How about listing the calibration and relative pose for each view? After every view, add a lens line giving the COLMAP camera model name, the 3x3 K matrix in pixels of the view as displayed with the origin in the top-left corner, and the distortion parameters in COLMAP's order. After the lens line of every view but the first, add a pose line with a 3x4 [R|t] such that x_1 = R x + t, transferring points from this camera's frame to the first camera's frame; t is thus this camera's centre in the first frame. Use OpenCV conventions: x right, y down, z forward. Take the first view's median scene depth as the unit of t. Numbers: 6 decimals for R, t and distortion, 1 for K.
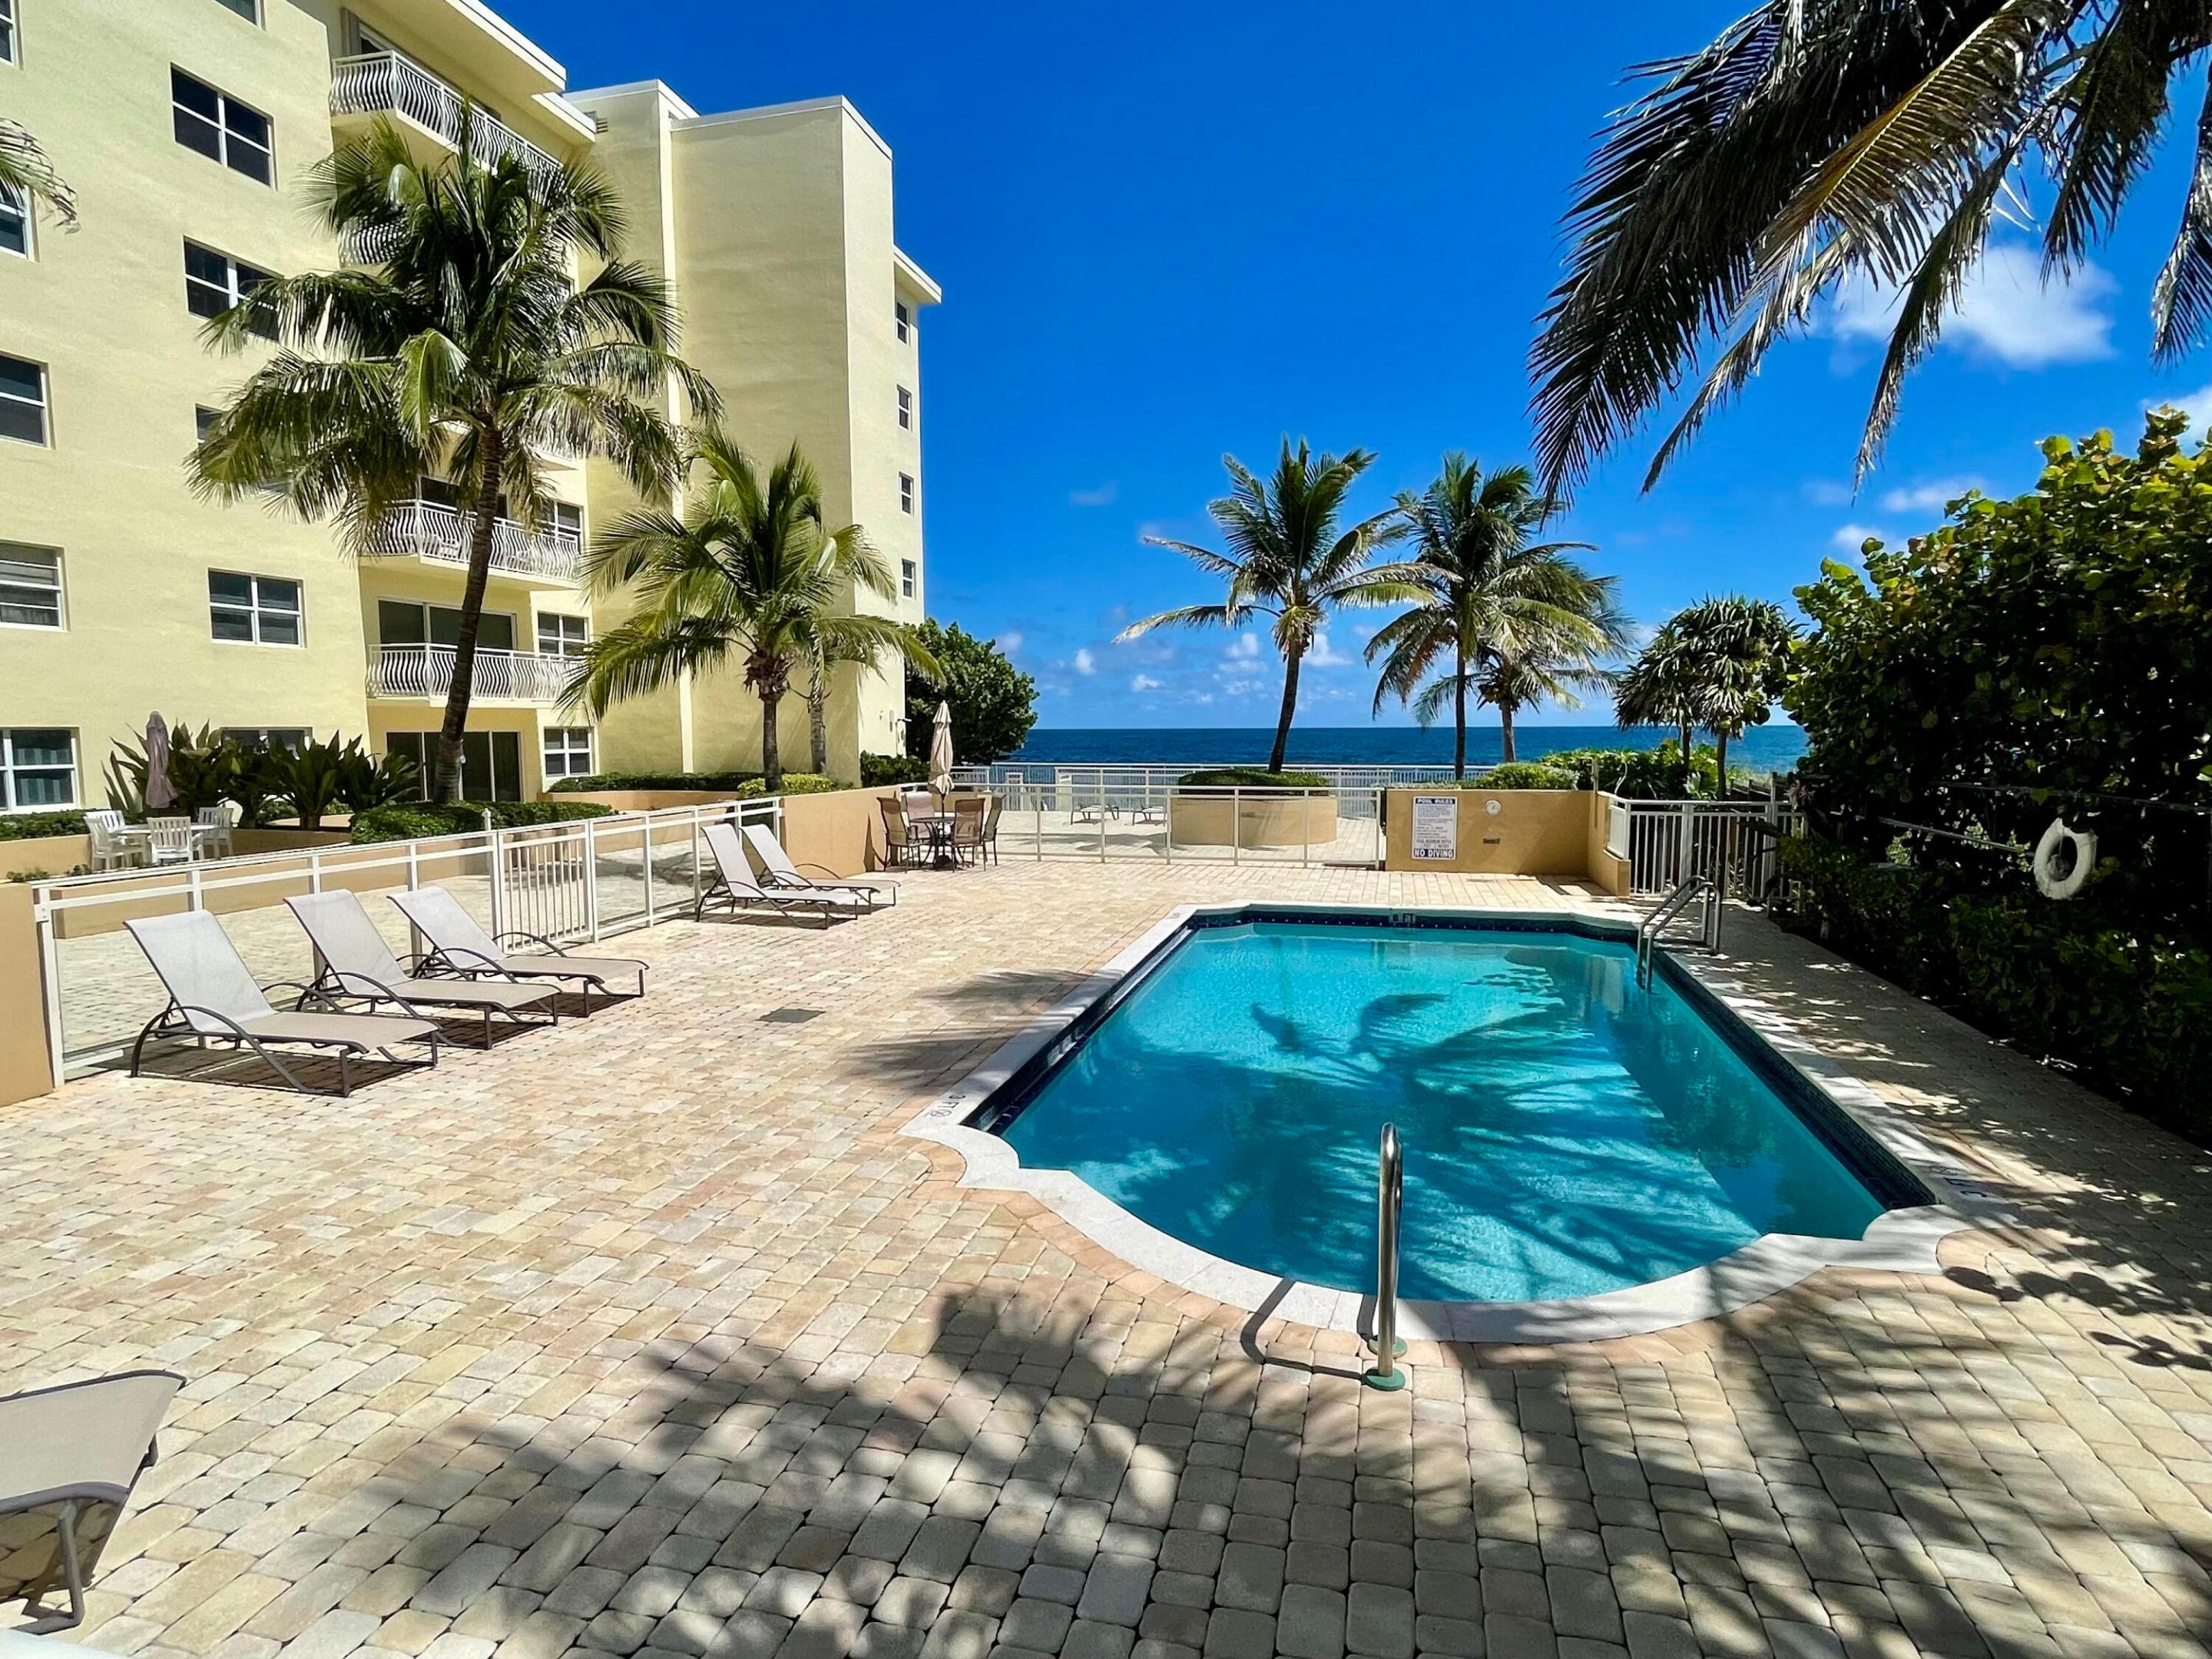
lens RADIAL K [[1240.7, 0, 1103.4], [0, 1240.7, 829.9], [0, 0, 1]] dist [0.017158, 0.000691]
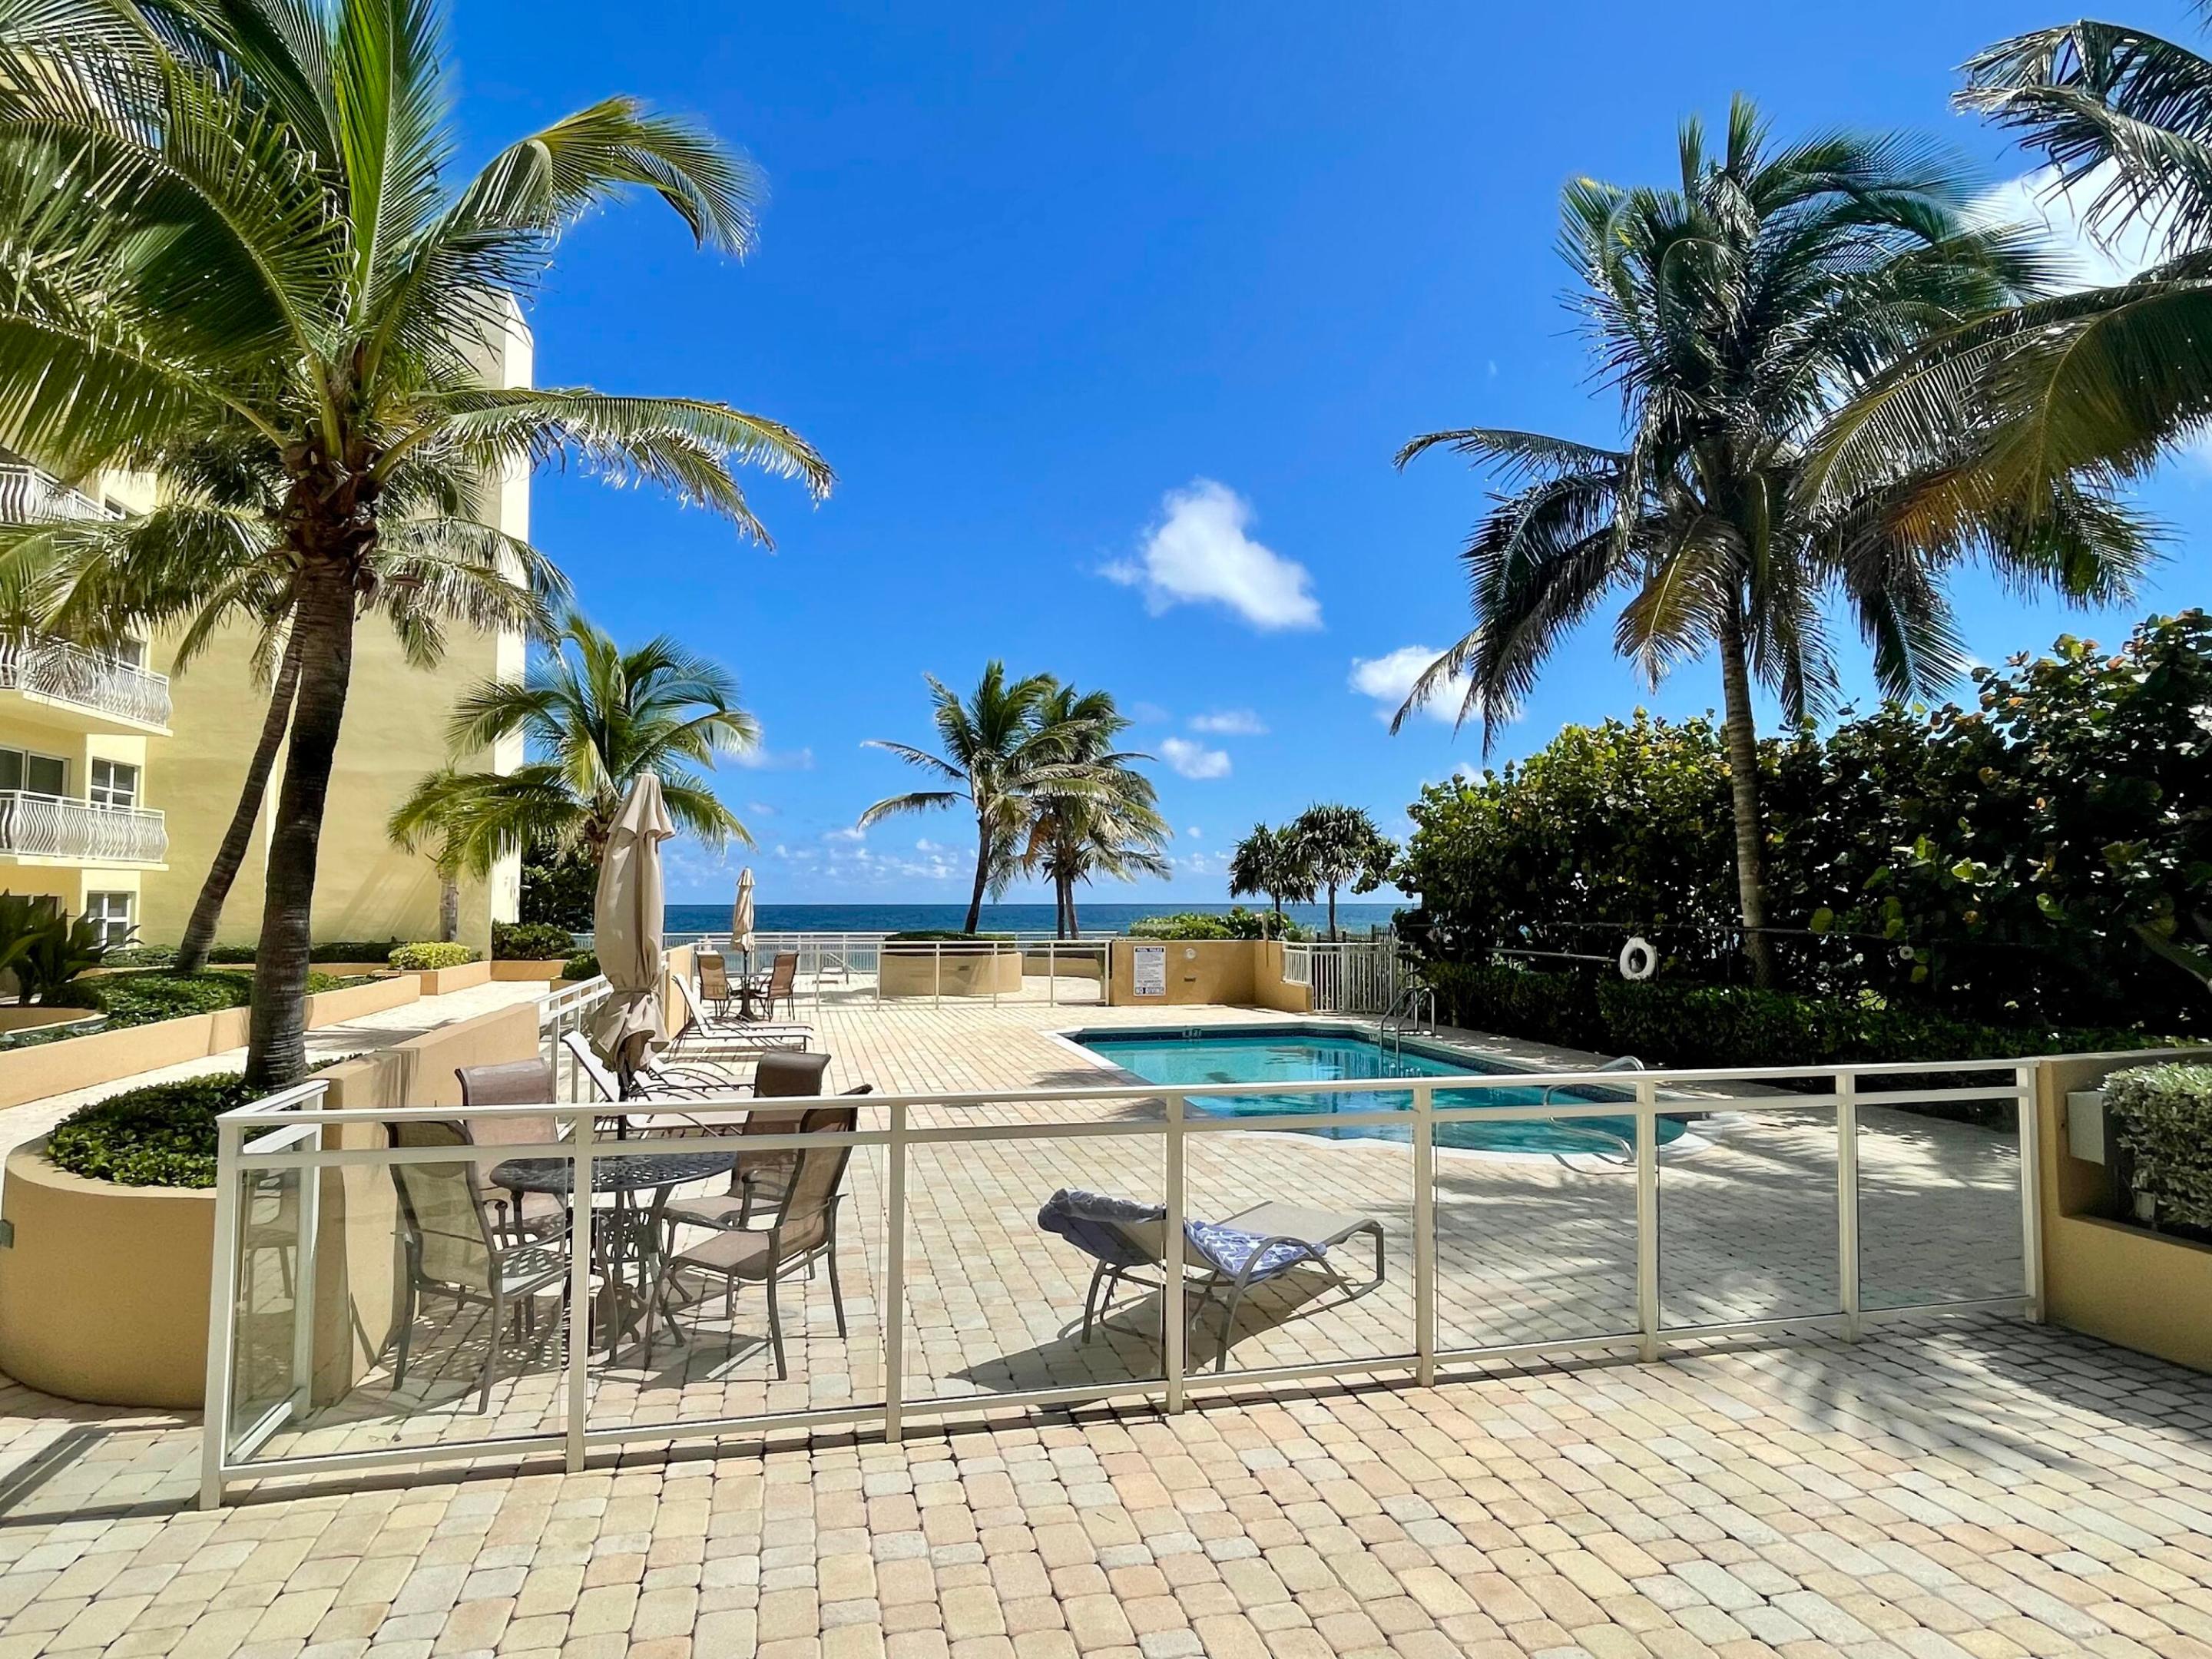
lens RADIAL K [[1240.7, 0, 1102.0], [0, 1240.7, 834.6], [0, 0, 1]] dist [0.017158, 0.000691]
pose [[0.882377, 0.030181, 0.469574, -0.362019], [0.035855, 0.990727, -0.131052, 0.023897], [-0.469174, 0.132474, 0.873113, -0.111811]]
